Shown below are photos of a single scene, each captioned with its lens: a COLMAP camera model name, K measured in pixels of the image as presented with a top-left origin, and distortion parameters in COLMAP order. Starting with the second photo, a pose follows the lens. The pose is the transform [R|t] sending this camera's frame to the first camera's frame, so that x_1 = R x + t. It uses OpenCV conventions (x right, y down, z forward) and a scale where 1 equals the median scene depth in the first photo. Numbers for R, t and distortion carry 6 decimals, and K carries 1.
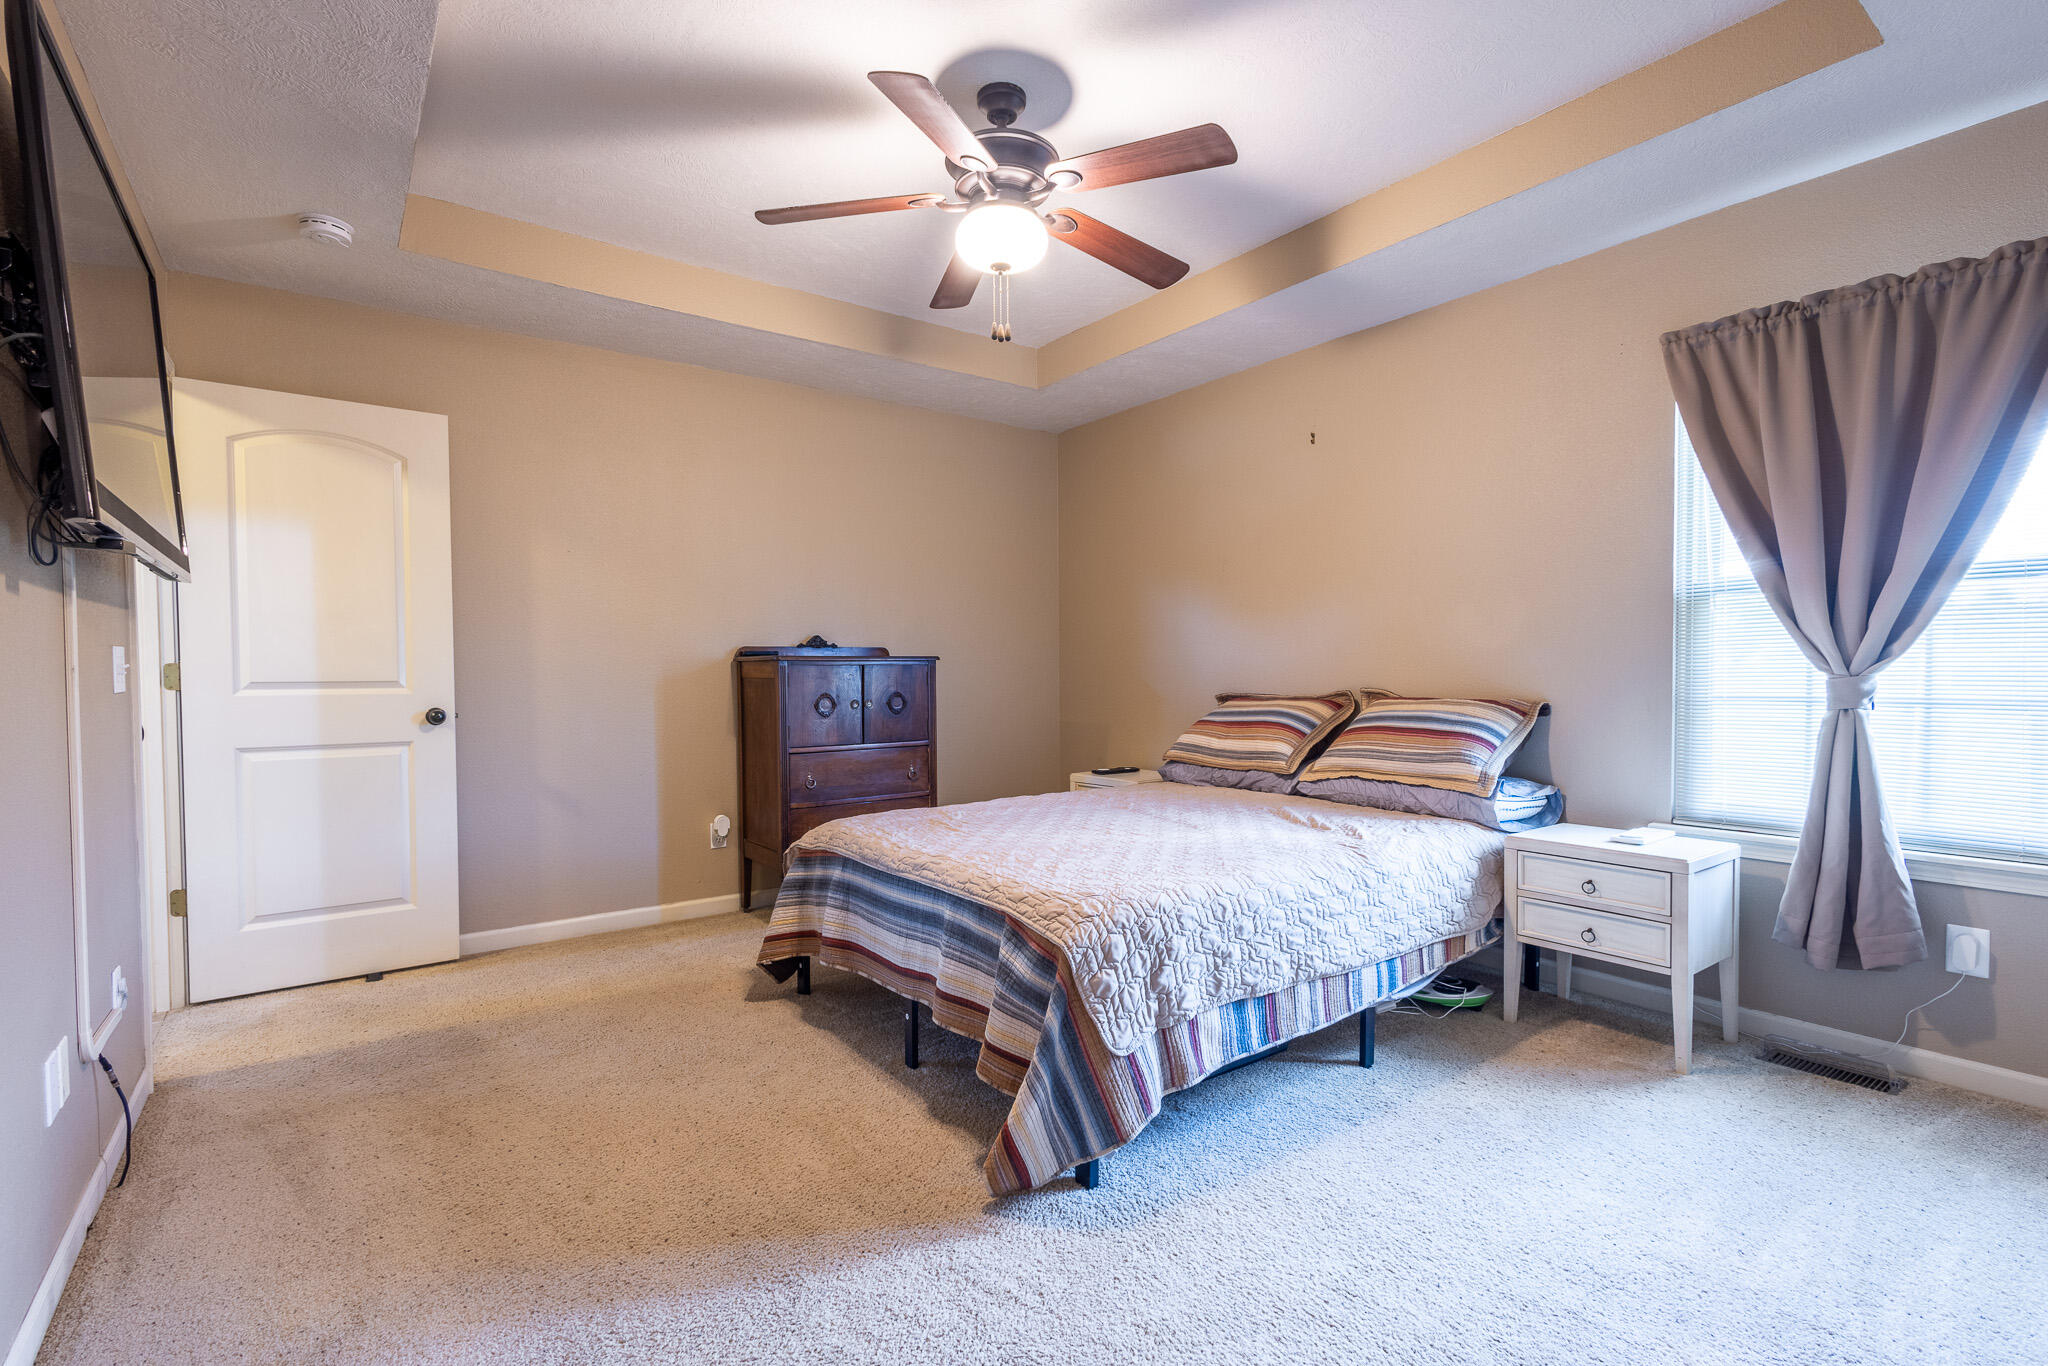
lens RADIAL K [[943.3, 0, 1019.5], [0, 943.3, 687.6], [0, 0, 1]] dist [0.019666, -0.000307]
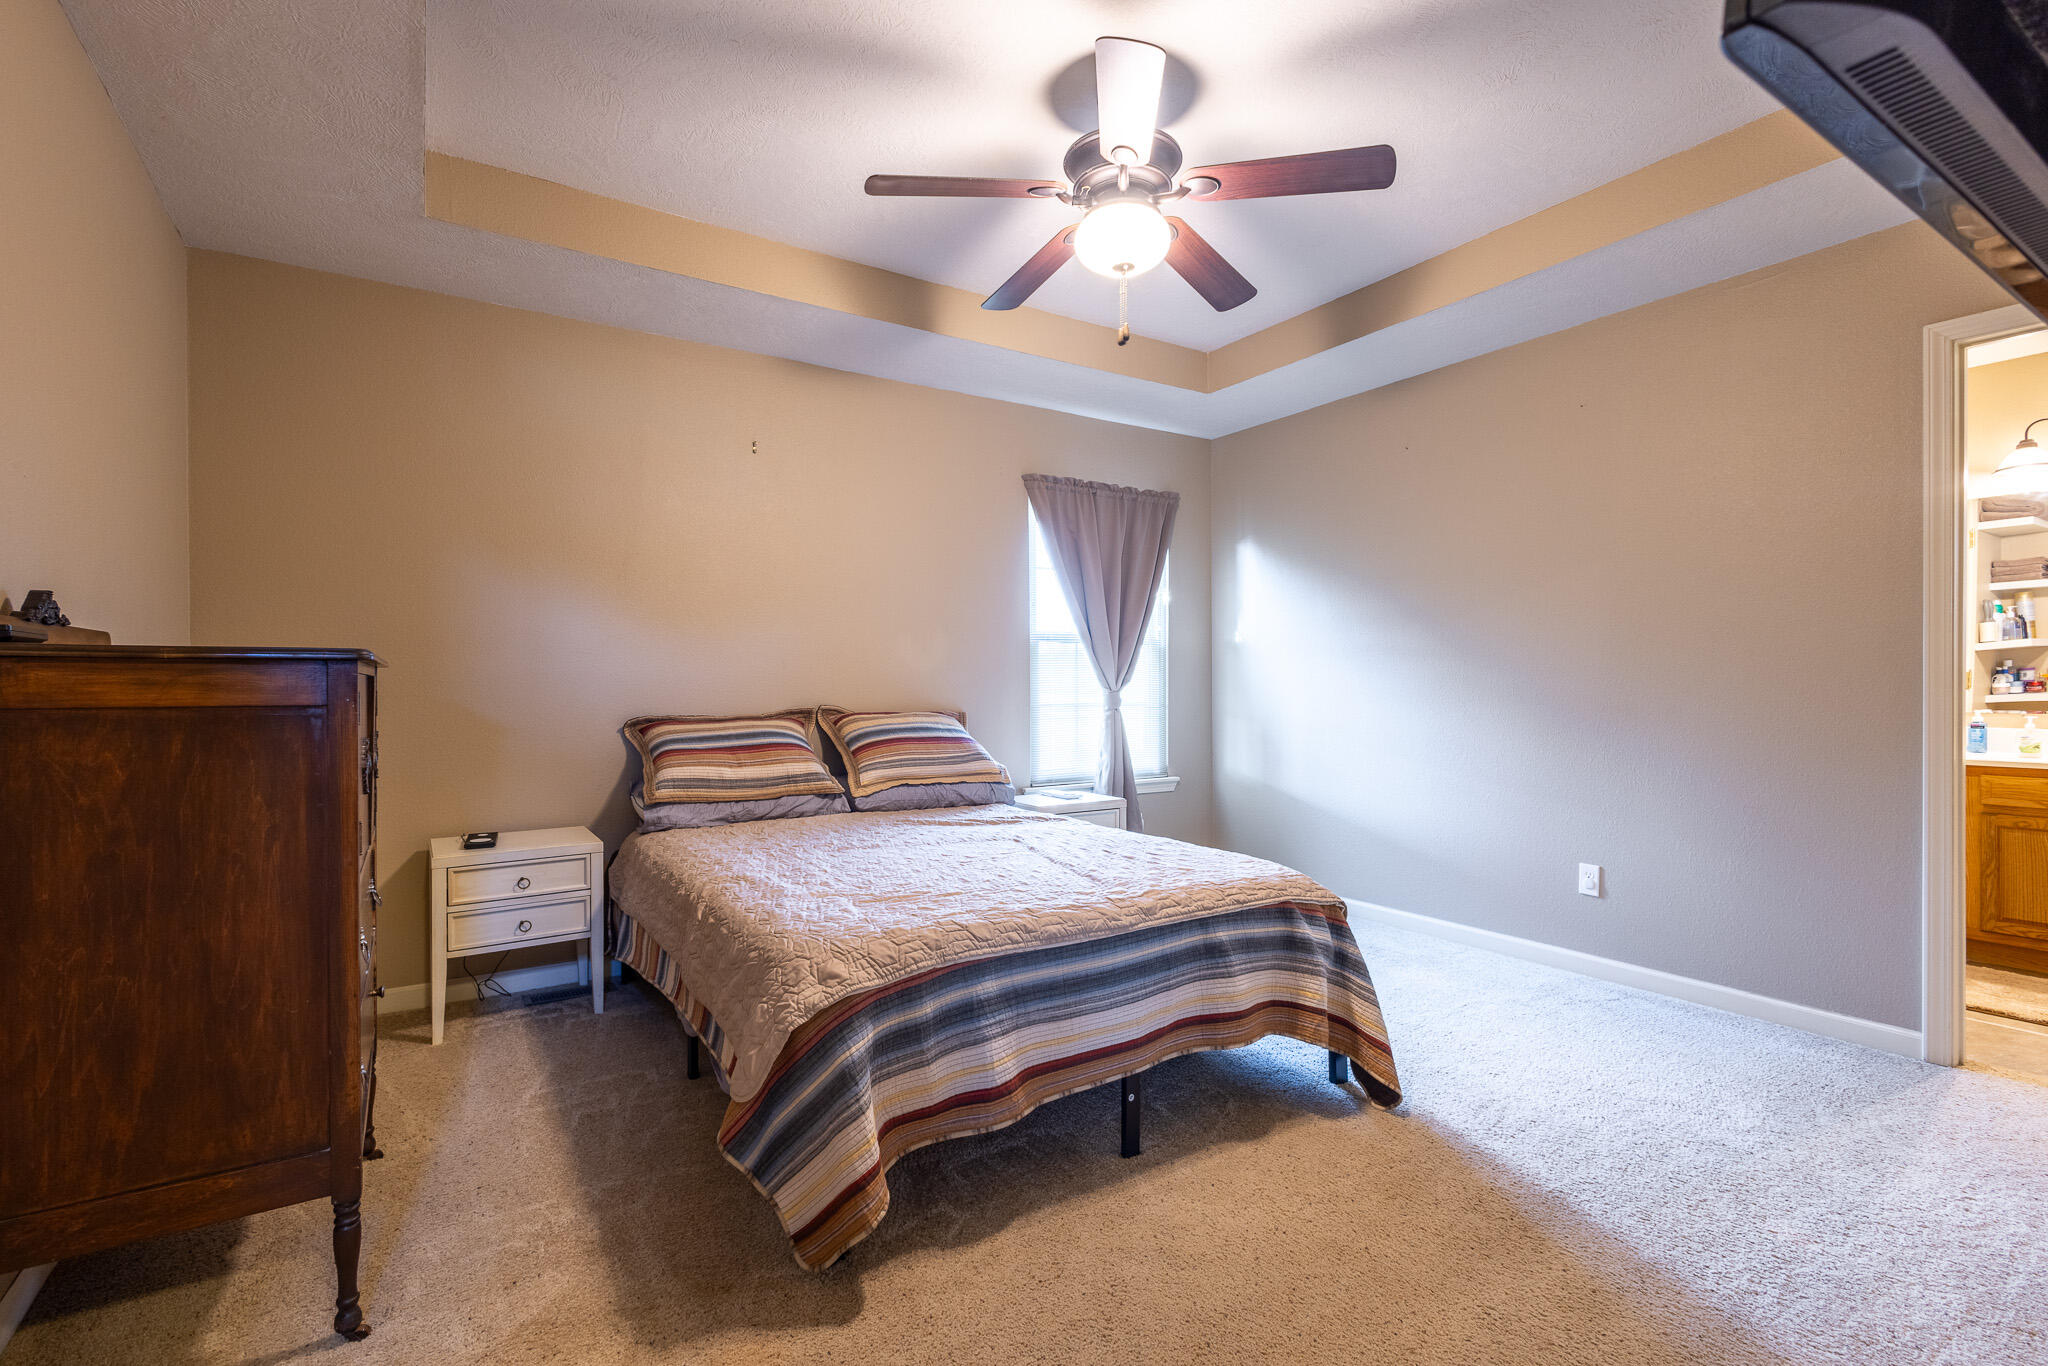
lens RADIAL K [[943.3, 0, 1019.5], [0, 943.3, 687.6], [0, 0, 1]] dist [0.019666, -0.000307]
pose [[0.047322, 0.003105, 0.998875, -0.865571], [0.019392, 0.999804, -0.004026, -0.014067], [-0.998691, 0.019561, 0.047253, 0.940482]]
